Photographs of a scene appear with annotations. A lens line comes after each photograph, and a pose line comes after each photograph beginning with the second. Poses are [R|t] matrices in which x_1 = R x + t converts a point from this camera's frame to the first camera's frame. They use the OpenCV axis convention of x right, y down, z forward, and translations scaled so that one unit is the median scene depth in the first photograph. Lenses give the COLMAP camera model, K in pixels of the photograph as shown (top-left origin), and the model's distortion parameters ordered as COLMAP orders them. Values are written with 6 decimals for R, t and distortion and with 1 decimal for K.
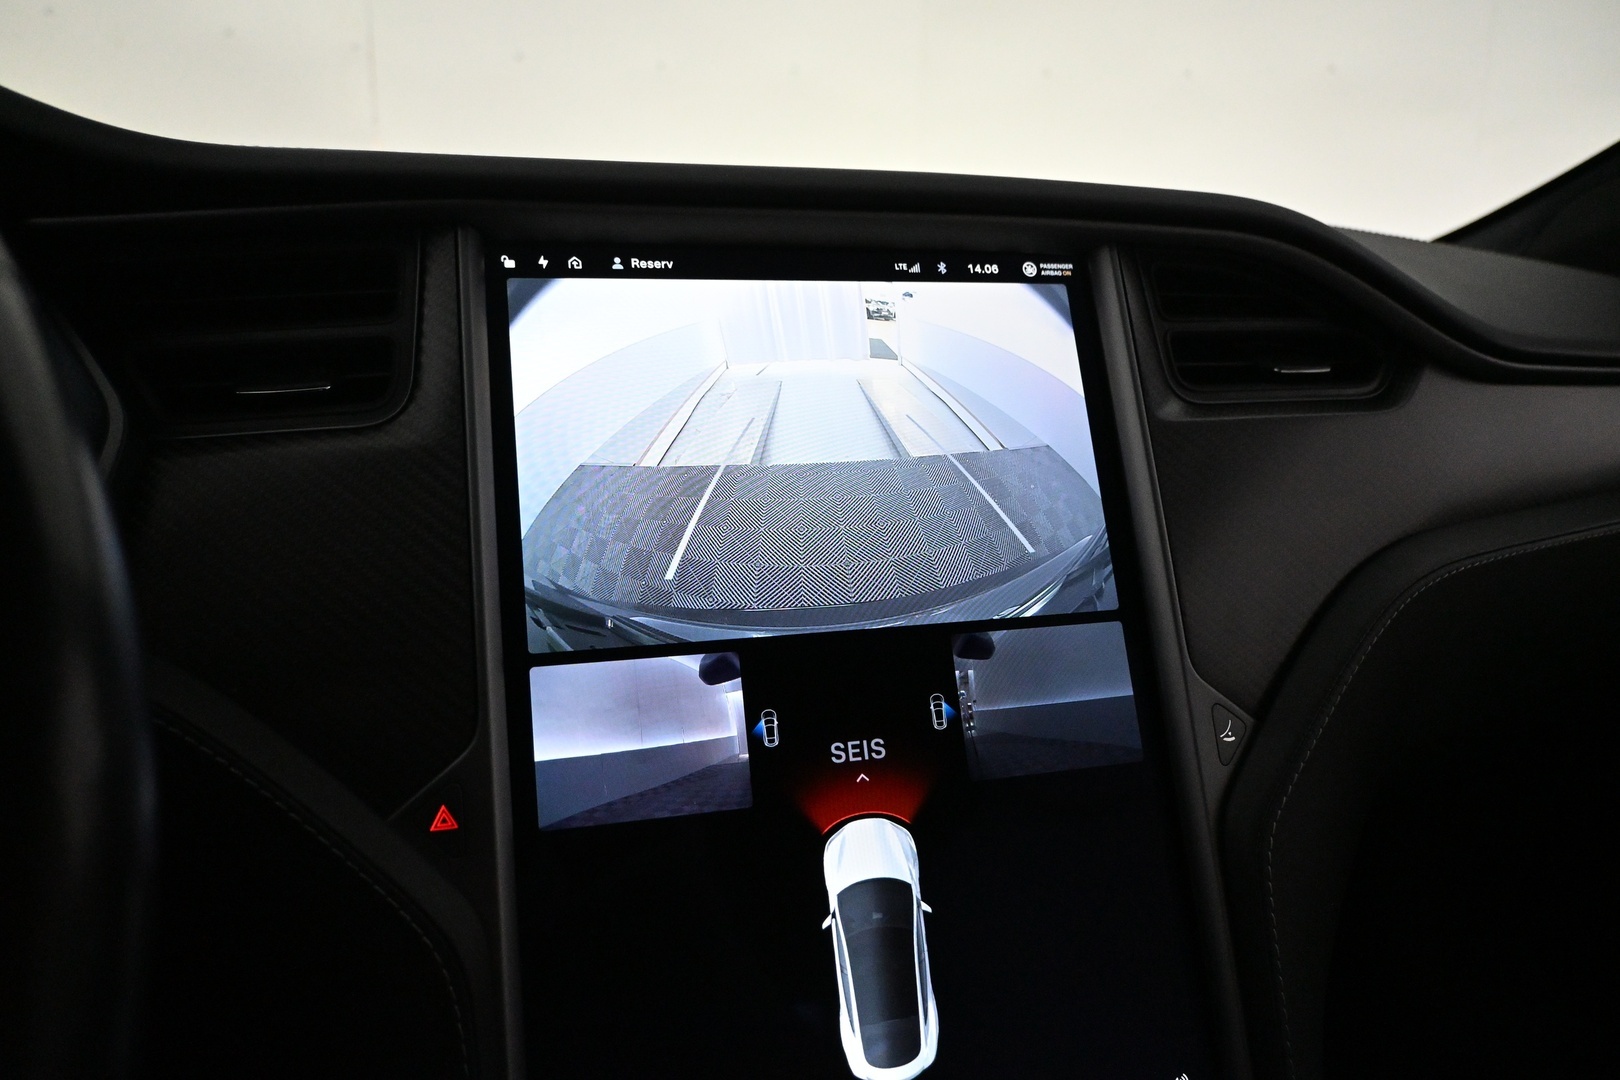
lens RADIAL K [[1150.1, 0, 797.4], [0, 1150.1, 539.0], [0, 0, 1]] dist [-0.022040, 0.003383]
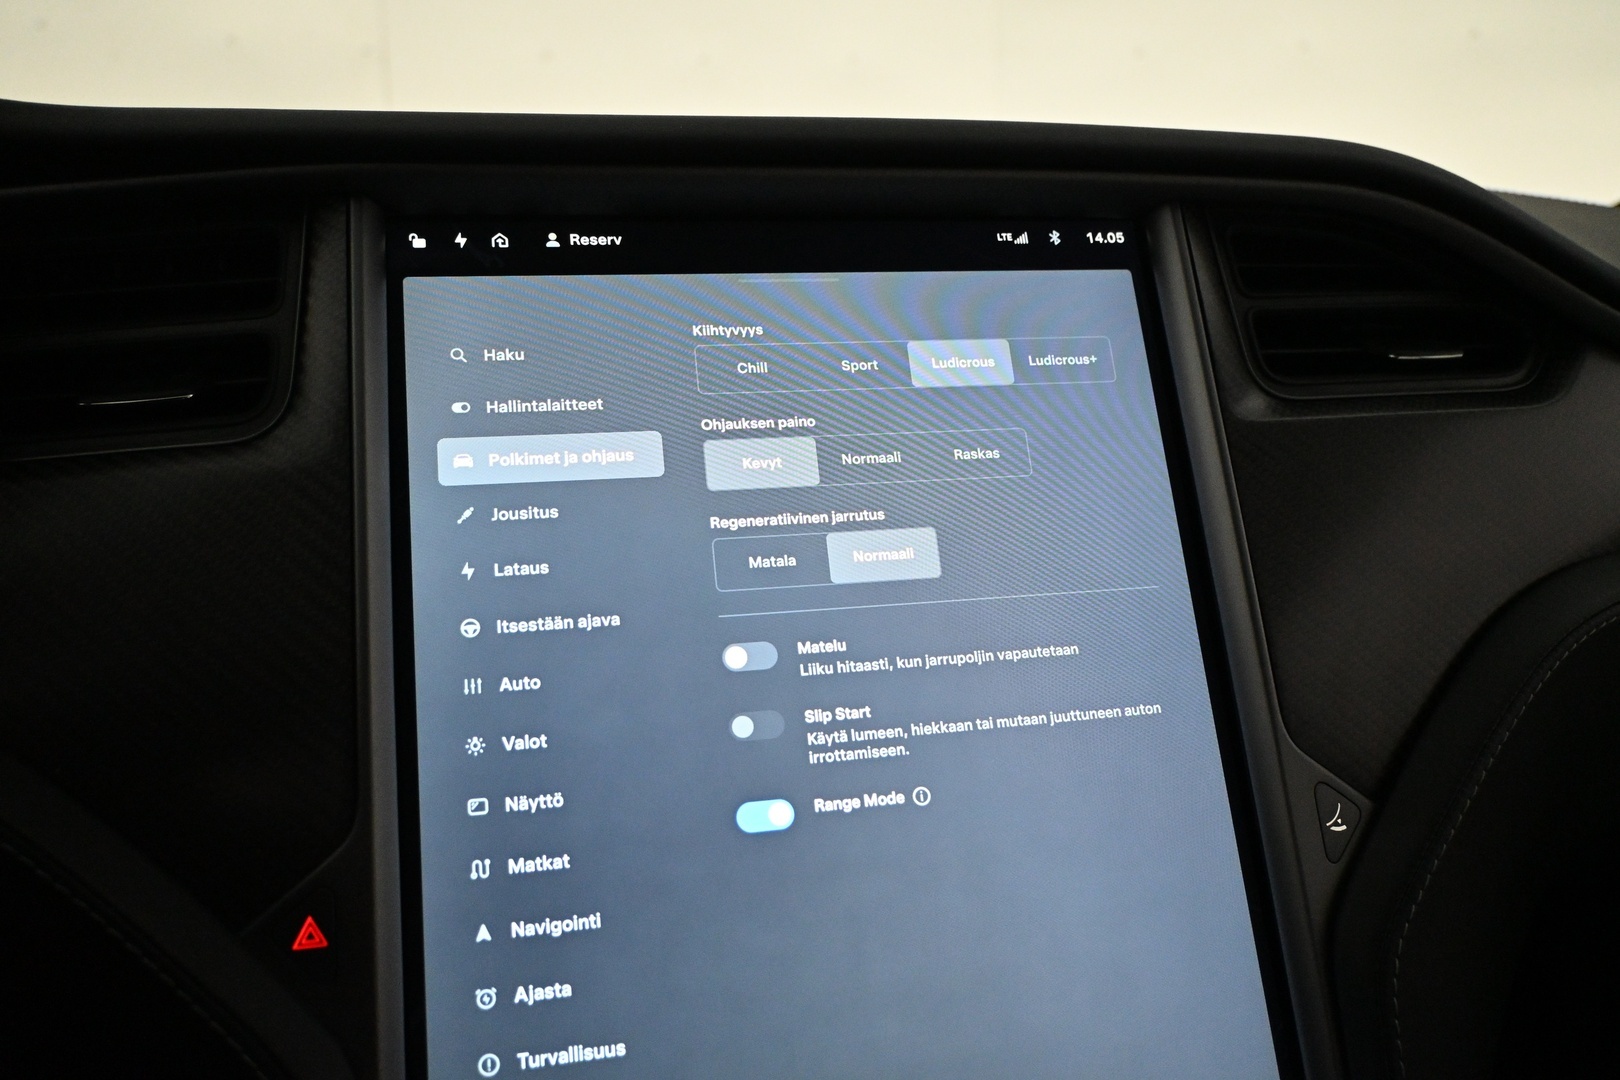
lens RADIAL K [[1315.4, 0, 802.7], [0, 1315.4, 523.6], [0, 0, 1]] dist [-0.013779, -0.000986]
pose [[0.998234, -0.014738, -0.057542, 0.072418], [0.011929, 0.998735, -0.048856, 0.008721], [0.058189, 0.048083, 0.997147, 0.090916]]
